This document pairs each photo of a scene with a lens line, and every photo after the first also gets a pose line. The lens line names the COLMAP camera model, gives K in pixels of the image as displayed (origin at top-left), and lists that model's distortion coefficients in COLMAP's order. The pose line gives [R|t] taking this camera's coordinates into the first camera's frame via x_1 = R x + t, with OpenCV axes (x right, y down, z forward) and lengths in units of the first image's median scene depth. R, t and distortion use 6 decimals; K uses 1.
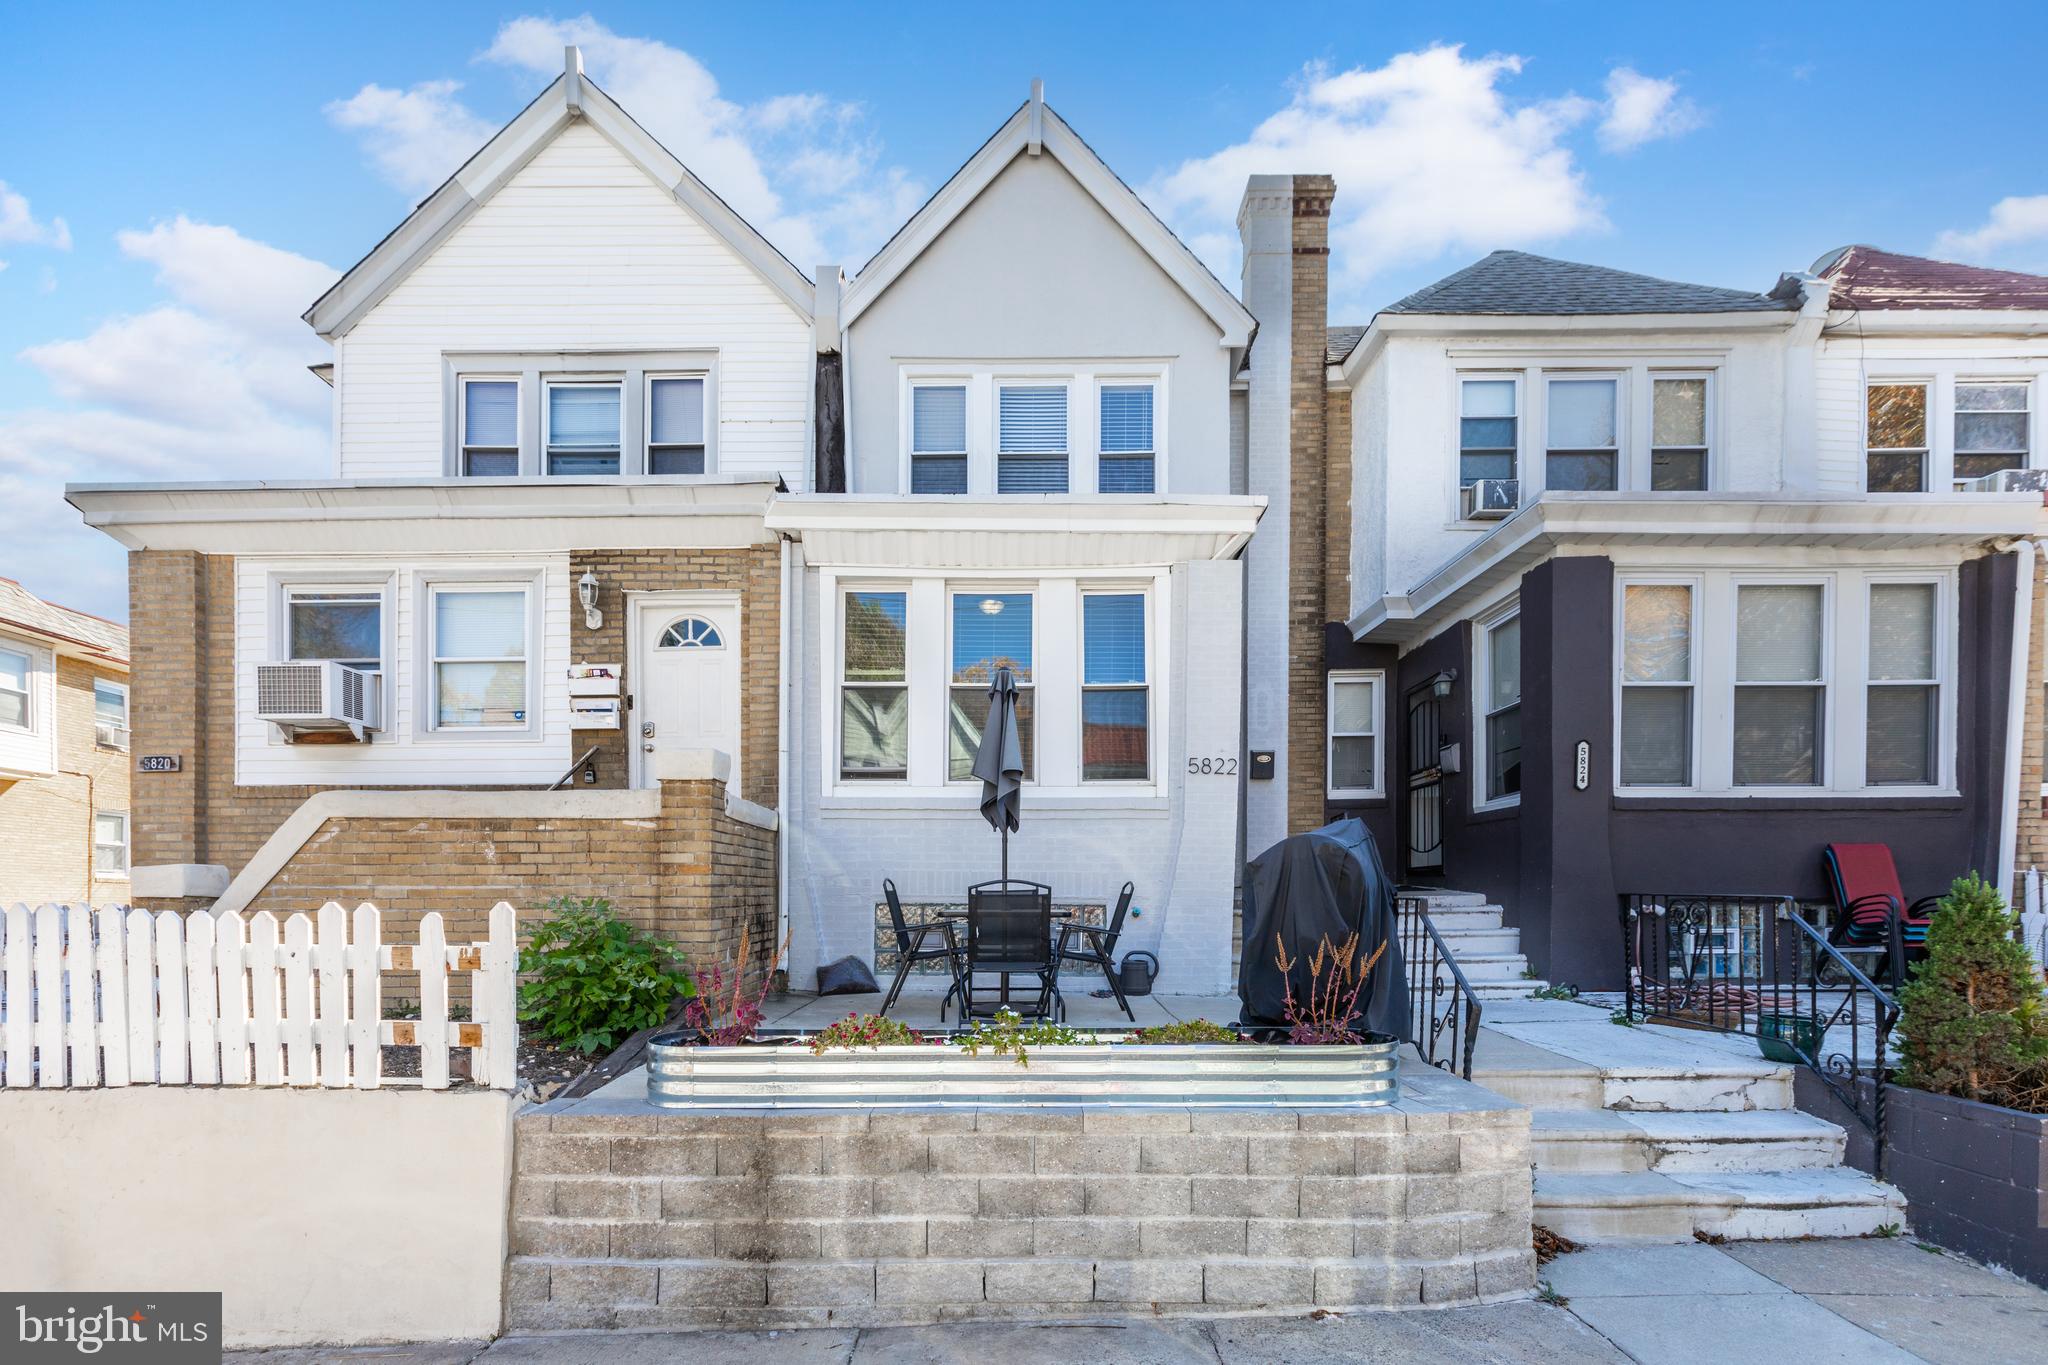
lens RADIAL K [[1021.4, 0, 1014.2], [0, 1021.4, 862.5], [0, 0, 1]] dist [0.002544, 0.000689]
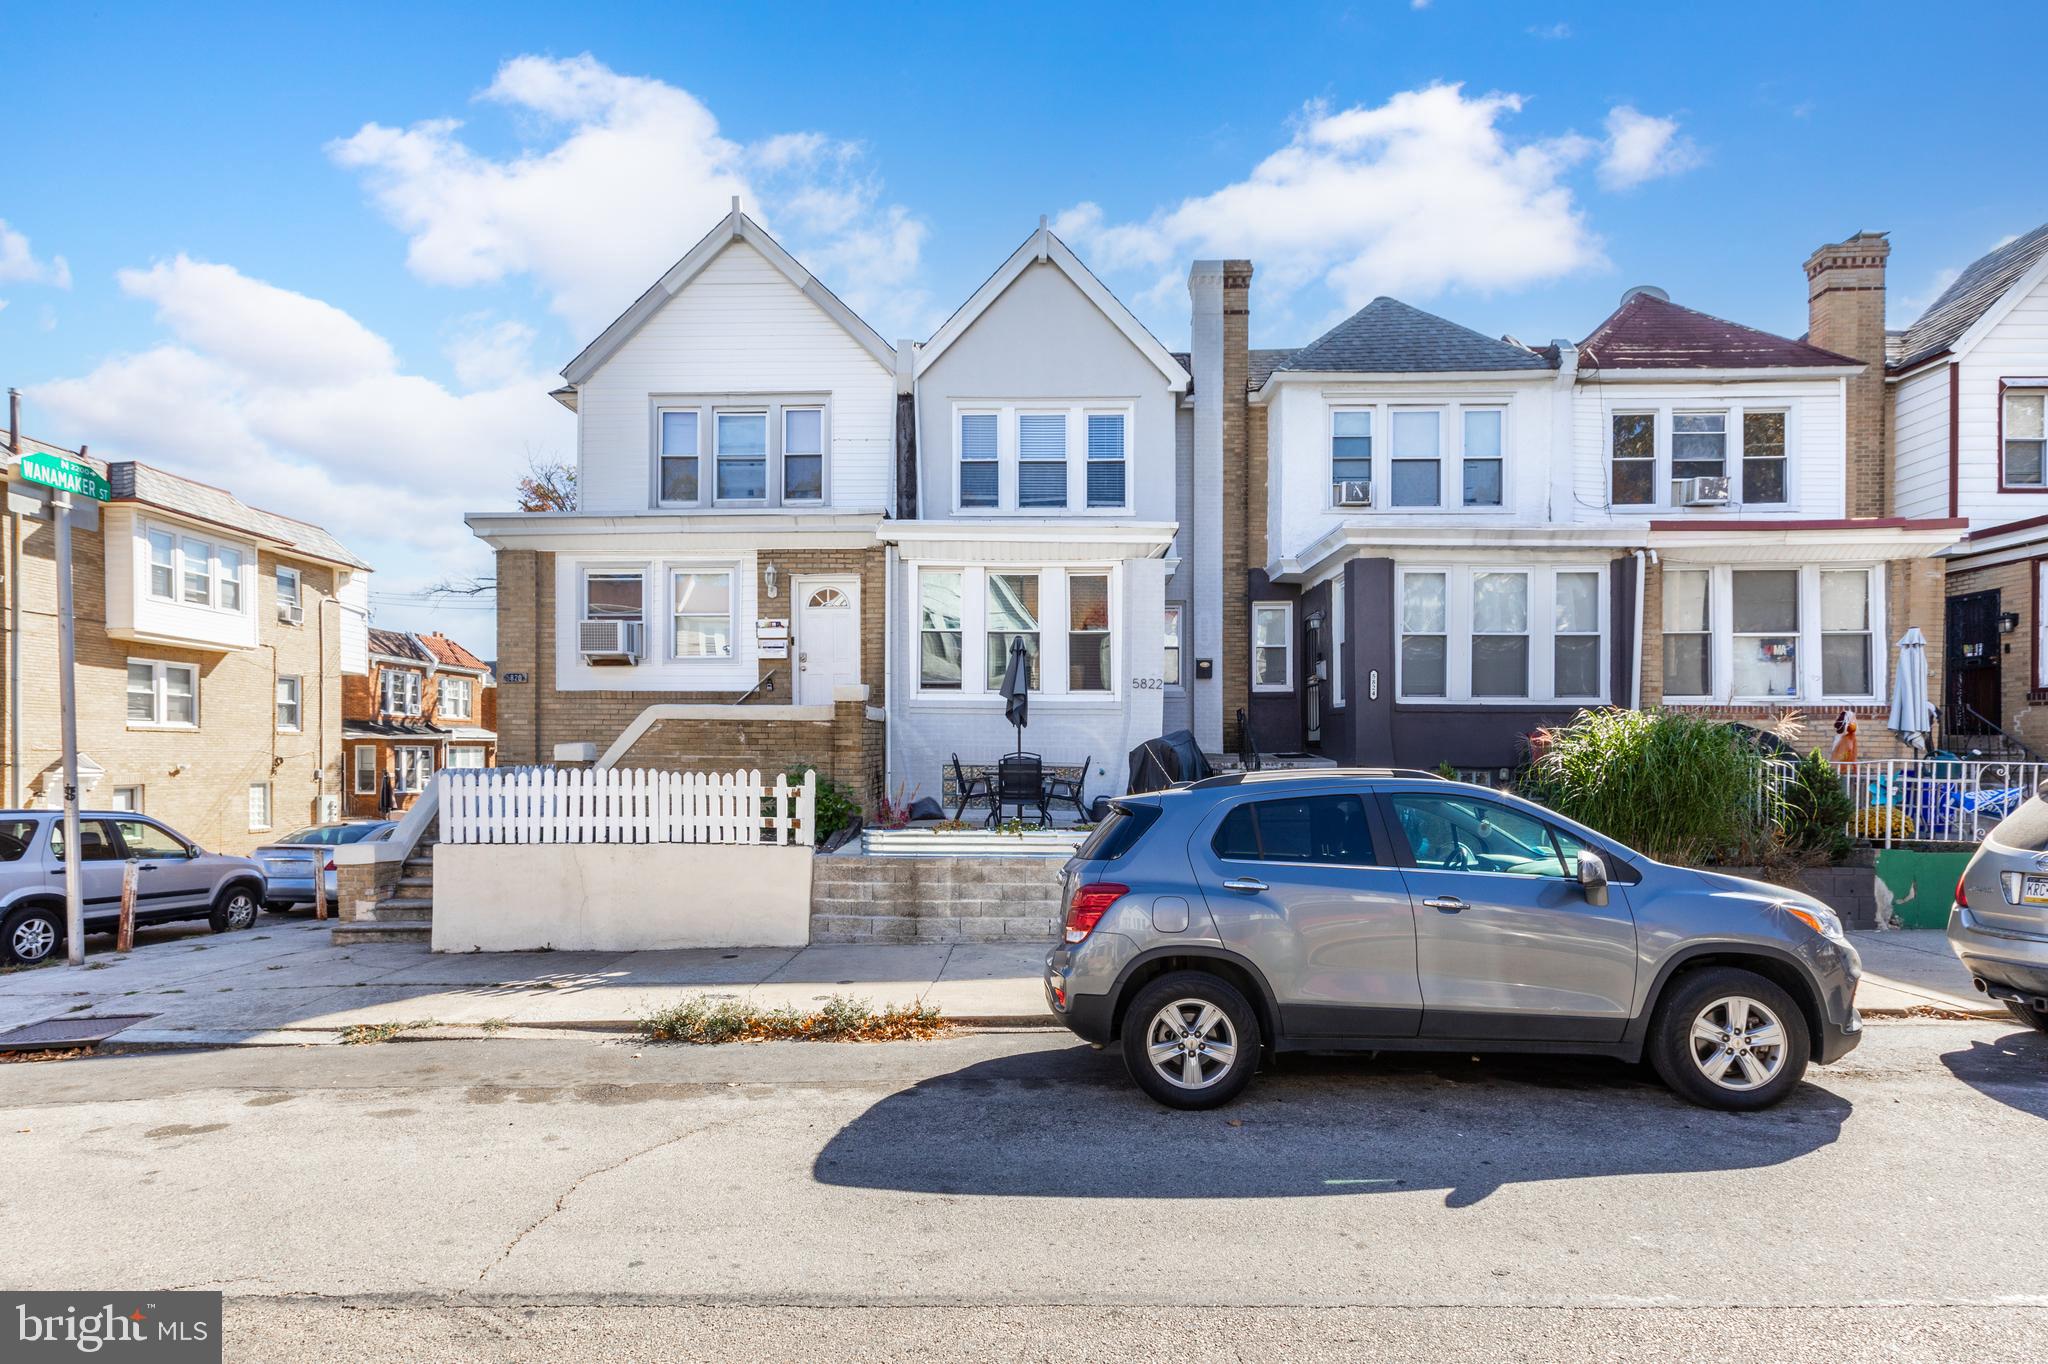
lens RADIAL K [[956.4, 0, 910.7], [0, 956.4, 691.5], [0, 0, 1]] dist [0.001029, 0.001298]
pose [[0.990160, -0.004889, -0.139852, 0.026508], [0.001177, 0.999645, -0.026615, -0.034577], [0.139932, 0.026189, 0.989815, -0.491582]]
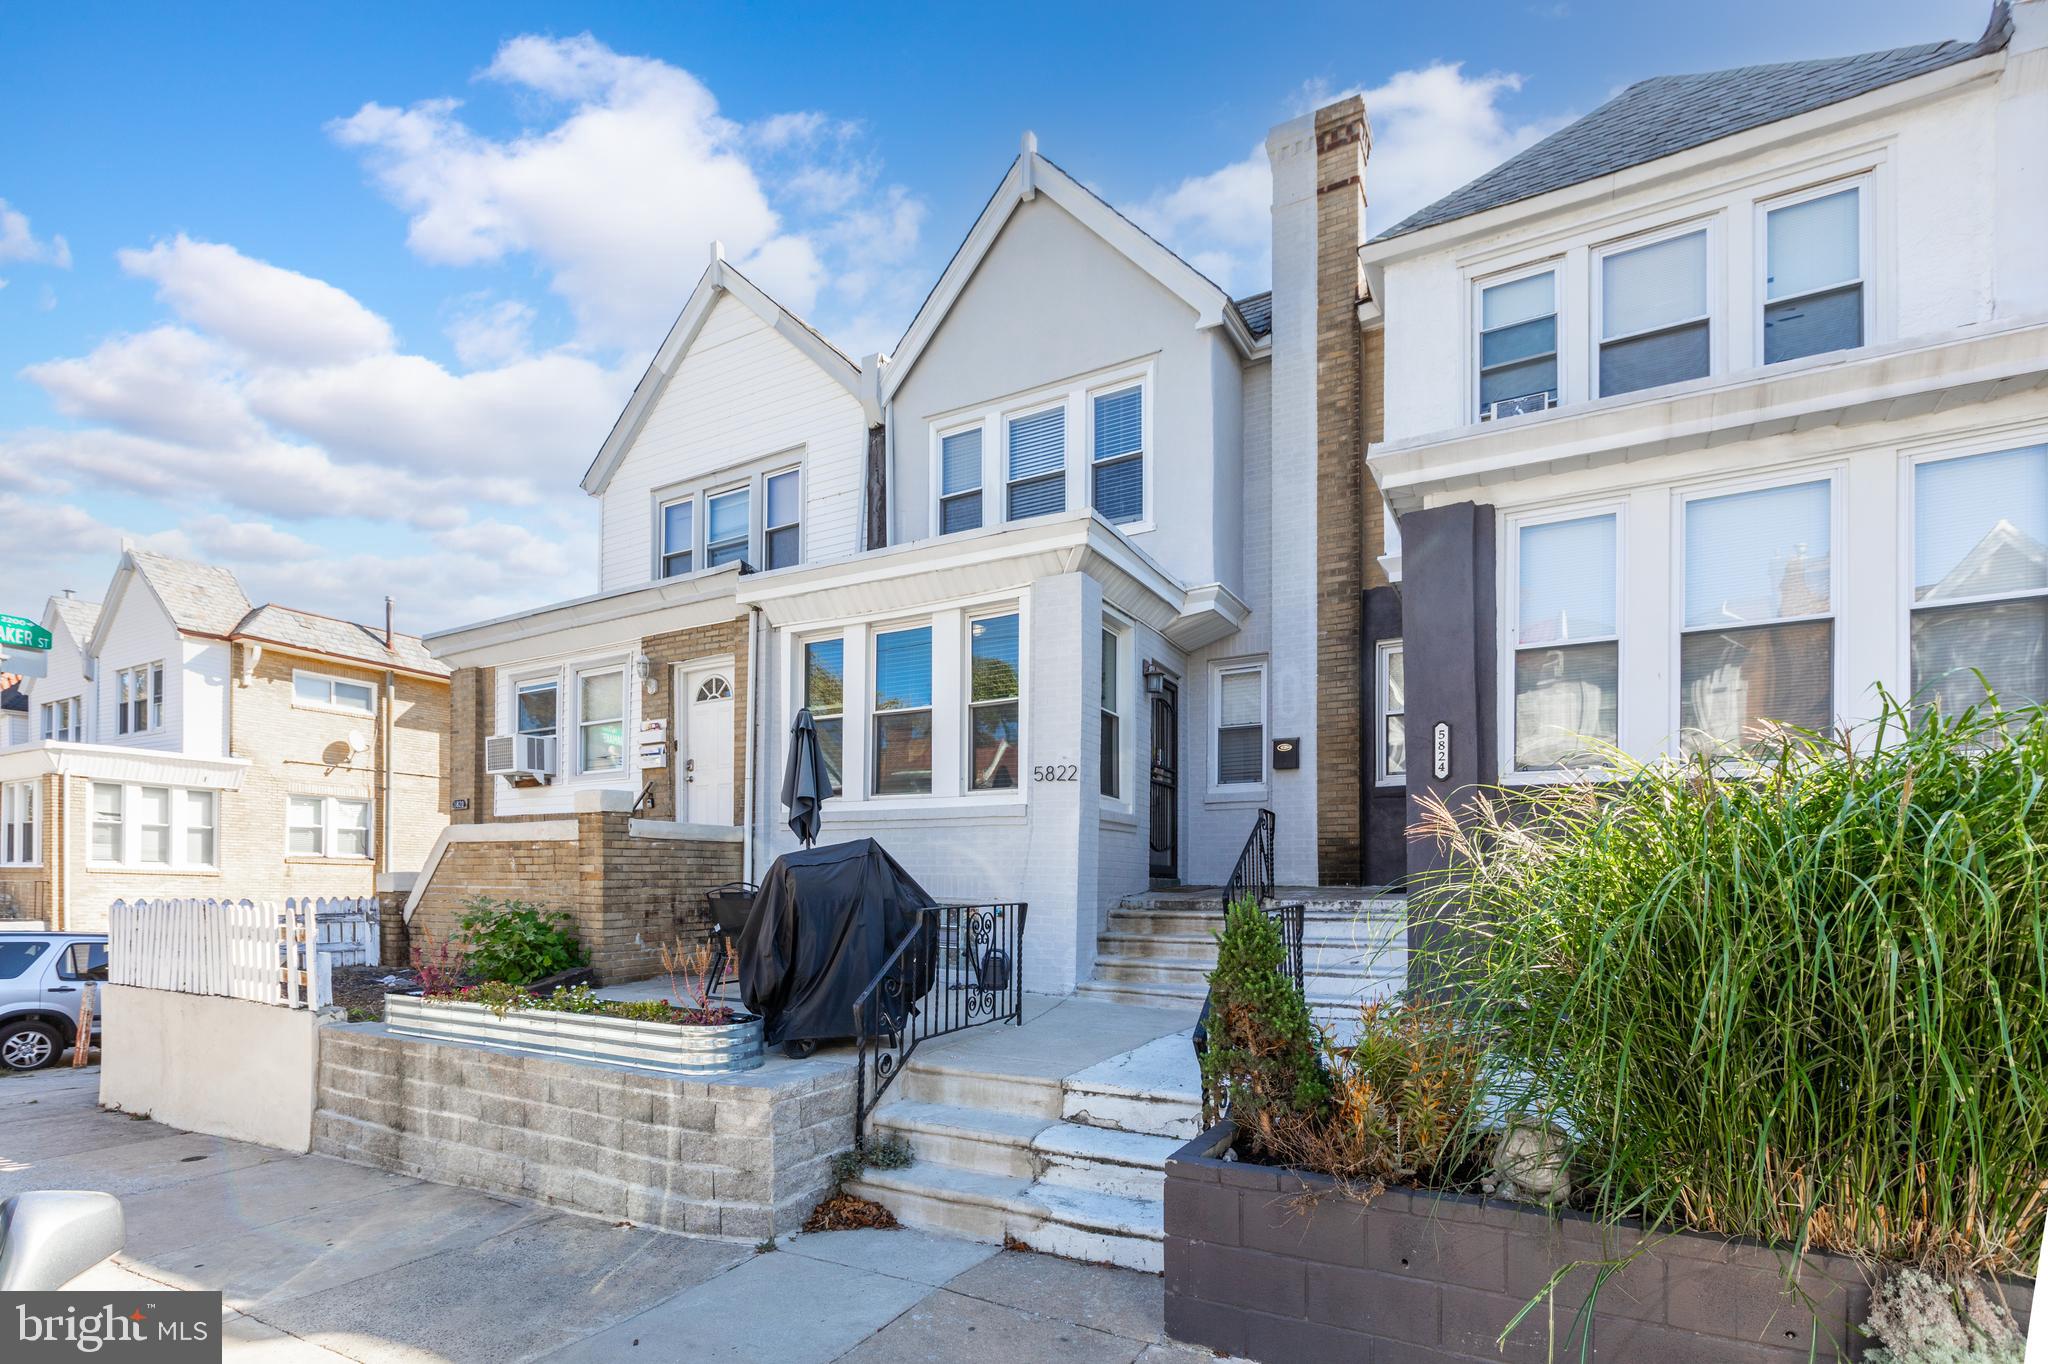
lens RADIAL K [[970.4, 0, 779.3], [0, 970.4, 831.6], [0, 0, 1]] dist [0.000833, 0.000913]
pose [[0.838813, -0.025041, -0.543843, 0.416681], [0.013913, 0.999601, -0.024566, -0.012159], [0.544241, 0.013040, 0.838827, 0.016323]]
